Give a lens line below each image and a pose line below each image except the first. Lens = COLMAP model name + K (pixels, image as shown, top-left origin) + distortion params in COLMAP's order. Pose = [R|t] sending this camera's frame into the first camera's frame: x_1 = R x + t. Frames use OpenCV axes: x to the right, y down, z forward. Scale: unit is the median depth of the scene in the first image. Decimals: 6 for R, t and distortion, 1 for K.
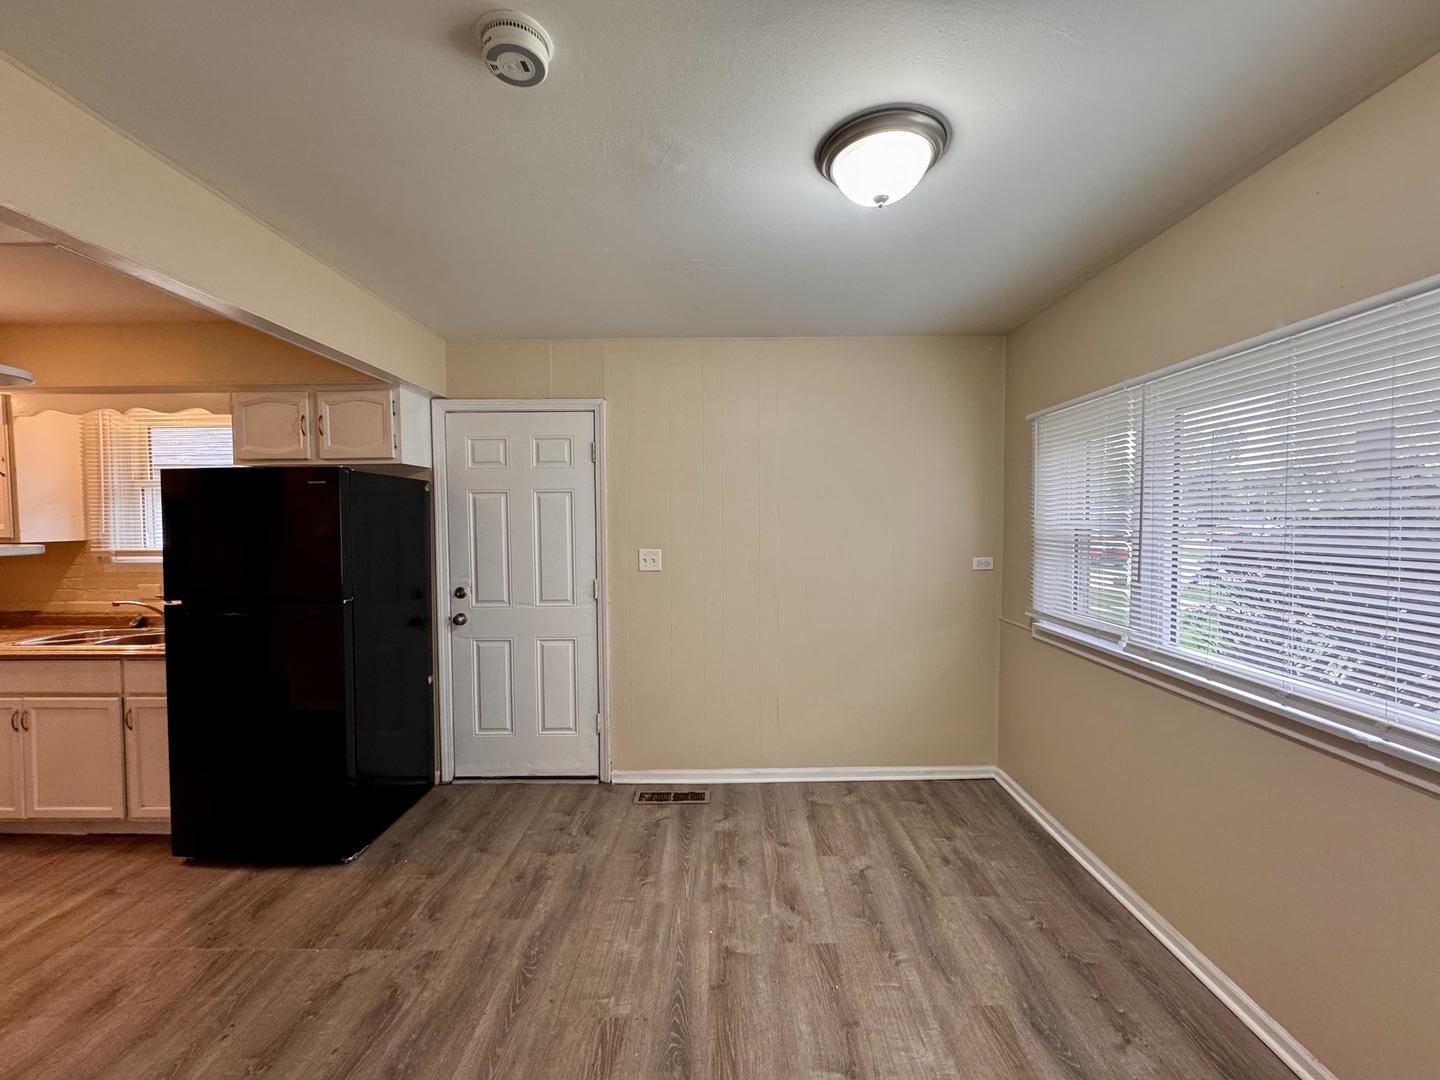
lens RADIAL K [[575.7, 0, 720.0], [0, 575.7, 540.0], [0, 0, 1]] dist [-0.000883, -0.000144]
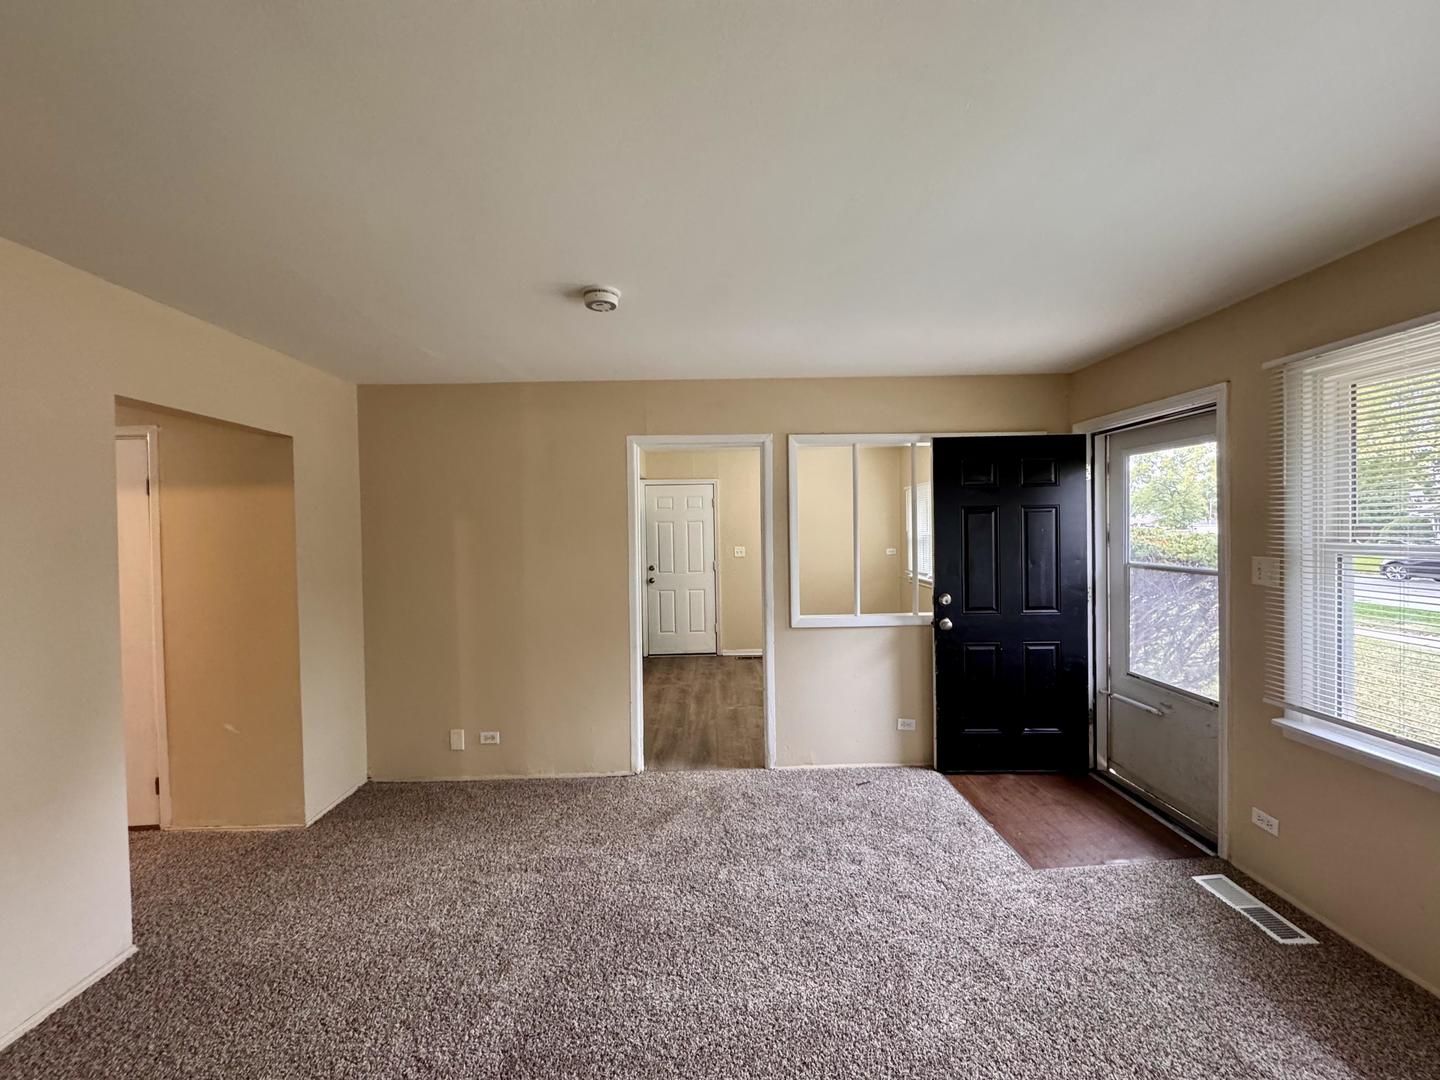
lens RADIAL K [[575.7, 0, 720.0], [0, 575.7, 540.0], [0, 0, 1]] dist [-0.000883, -0.000144]
pose [[0.999723, -0.011280, 0.020648, -0.281087], [0.011642, 0.999779, -0.017519, 0.031731], [-0.020446, 0.017755, 0.999633, -1.376369]]
